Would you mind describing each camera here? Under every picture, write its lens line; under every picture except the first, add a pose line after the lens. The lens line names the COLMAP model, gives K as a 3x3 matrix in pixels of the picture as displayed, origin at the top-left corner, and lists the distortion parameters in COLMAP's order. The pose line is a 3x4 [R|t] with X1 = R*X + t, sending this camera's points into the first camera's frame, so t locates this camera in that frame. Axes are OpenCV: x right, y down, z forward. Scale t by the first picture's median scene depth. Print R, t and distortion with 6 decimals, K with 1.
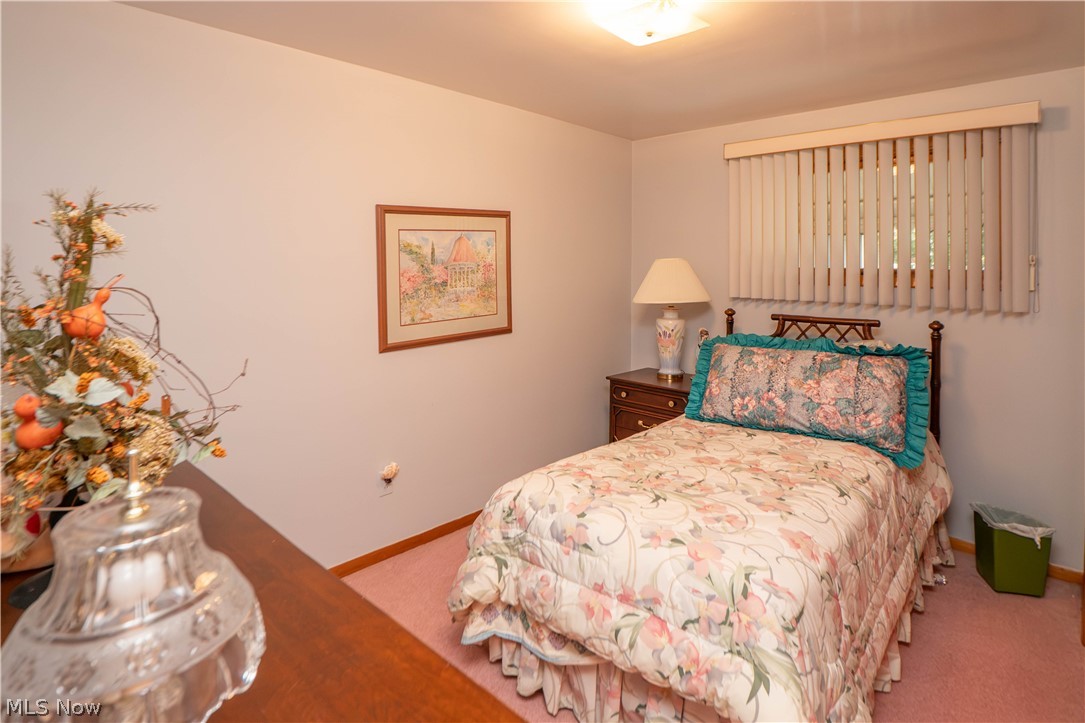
lens RADIAL K [[551.3, 0, 529.3], [0, 551.3, 380.8], [0, 0, 1]] dist [-0.032807, 0.000010]
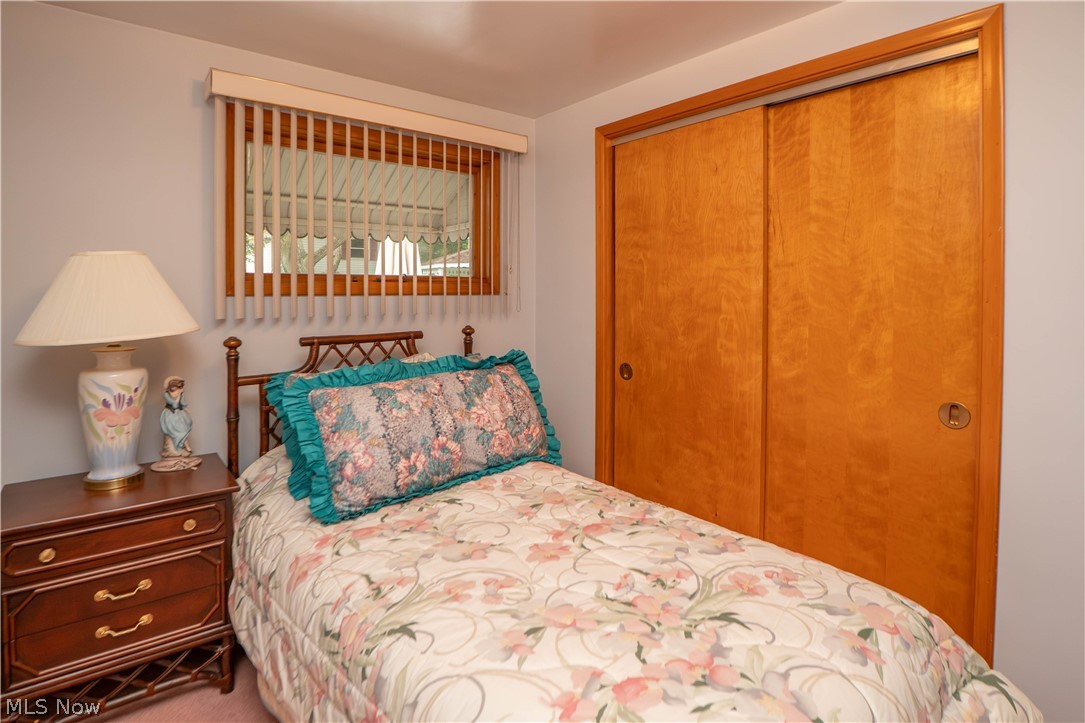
lens RADIAL K [[551.3, 0, 529.3], [0, 551.3, 380.8], [0, 0, 1]] dist [-0.032807, 0.000010]
pose [[0.122535, -0.159097, 0.979629, -0.246368], [0.203715, 0.970082, 0.132065, -0.121492], [-0.971332, 0.183382, 0.151279, 0.746087]]
